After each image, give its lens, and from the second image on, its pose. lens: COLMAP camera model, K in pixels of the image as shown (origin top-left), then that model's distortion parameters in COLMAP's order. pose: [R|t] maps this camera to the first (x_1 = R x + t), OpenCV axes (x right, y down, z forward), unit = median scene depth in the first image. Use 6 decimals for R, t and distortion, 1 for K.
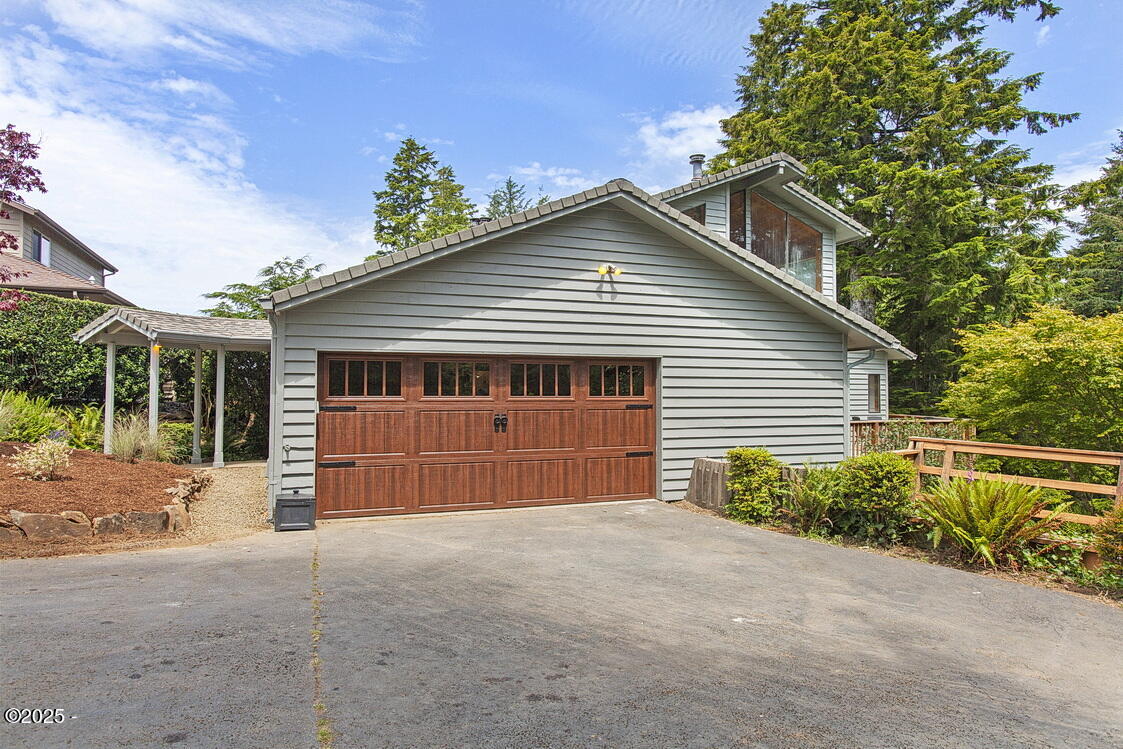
lens RADIAL K [[675.6, 0, 561.5], [0, 675.6, 374.5], [0, 0, 1]] dist [0.002836, 0.002776]
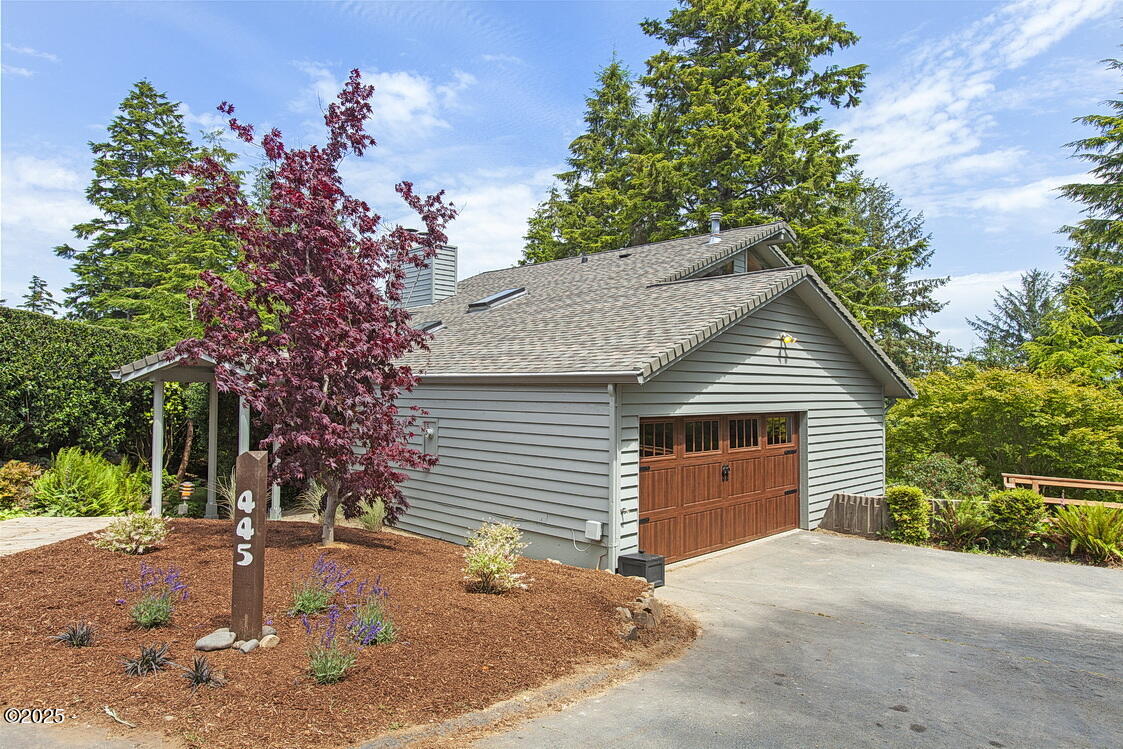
lens RADIAL K [[730.2, 0, 561.5], [0, 730.2, 374.5], [0, 0, 1]] dist [0.026178, -0.023183]
pose [[0.906736, 0.012030, 0.421526, -0.822655], [-0.015779, 0.999861, 0.005406, -0.092190], [-0.421403, -0.011554, 0.906800, 0.003223]]
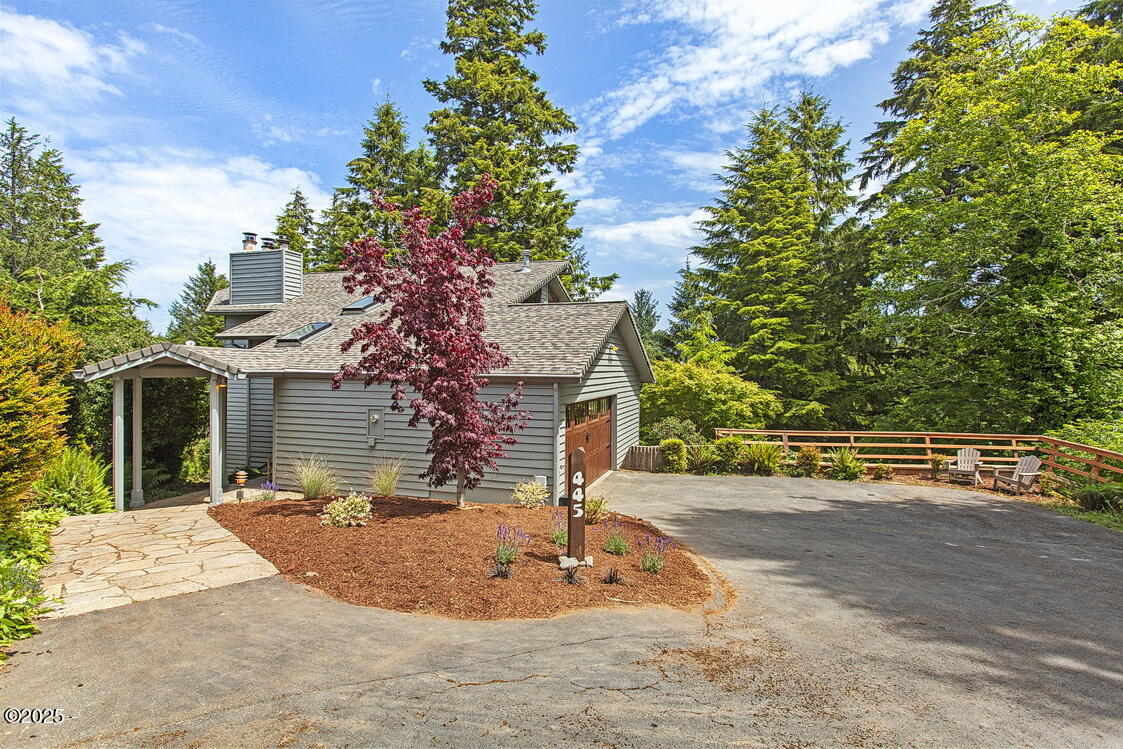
lens RADIAL K [[628.1, 0, 560.2], [0, 628.1, 366.4], [0, 0, 1]] dist [0.019472, 0.000238]
pose [[0.595230, 0.005088, 0.803539, -1.407737], [-0.029035, 0.999463, 0.015179, -0.131824], [-0.803030, -0.032366, 0.595059, 0.083694]]
